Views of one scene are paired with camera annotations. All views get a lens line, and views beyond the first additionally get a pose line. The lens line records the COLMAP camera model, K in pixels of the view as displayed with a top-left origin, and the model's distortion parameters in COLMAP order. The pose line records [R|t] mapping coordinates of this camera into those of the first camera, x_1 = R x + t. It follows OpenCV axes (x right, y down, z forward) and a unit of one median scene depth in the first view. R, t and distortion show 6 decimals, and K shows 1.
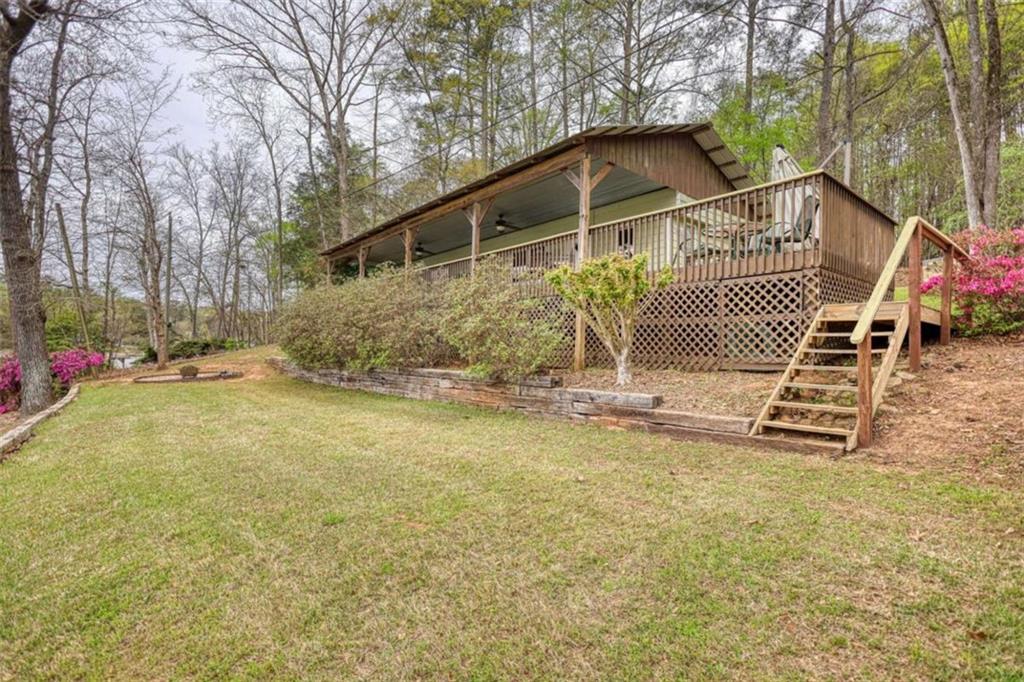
lens RADIAL K [[477.1, 0, 501.4], [0, 477.1, 350.0], [0, 0, 1]] dist [-0.003538, 0.001891]
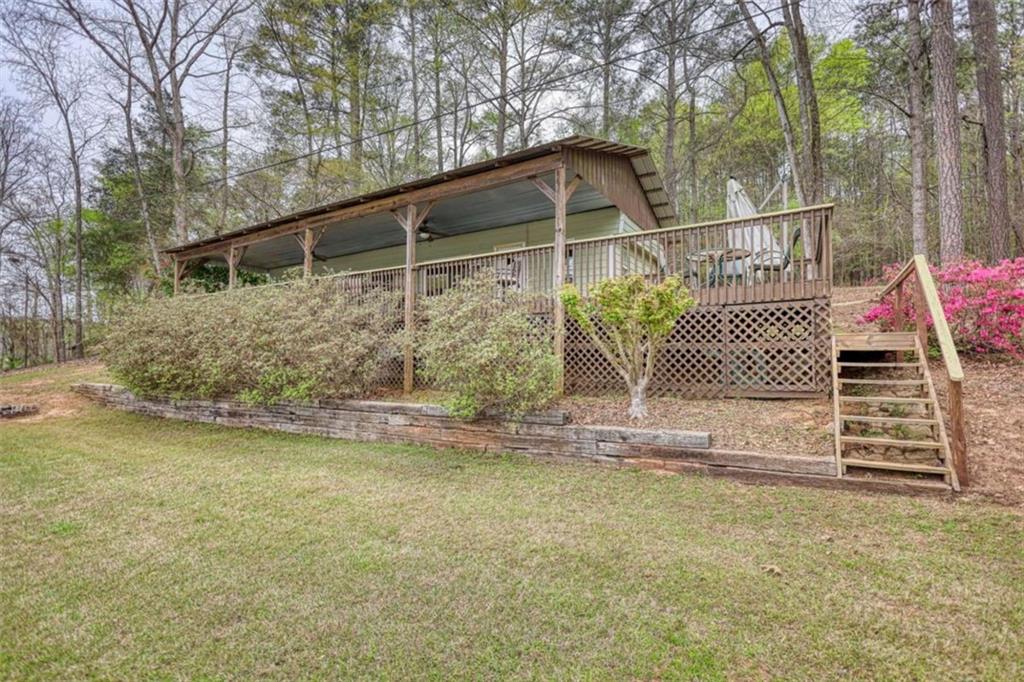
lens RADIAL K [[477.1, 0, 513.2], [0, 477.1, 343.9], [0, 0, 1]] dist [-0.003538, 0.001891]
pose [[0.945917, -0.002476, 0.324399, -0.209117], [0.013905, 0.999361, -0.032919, -0.032586], [-0.324110, 0.035650, 0.945347, 0.169004]]
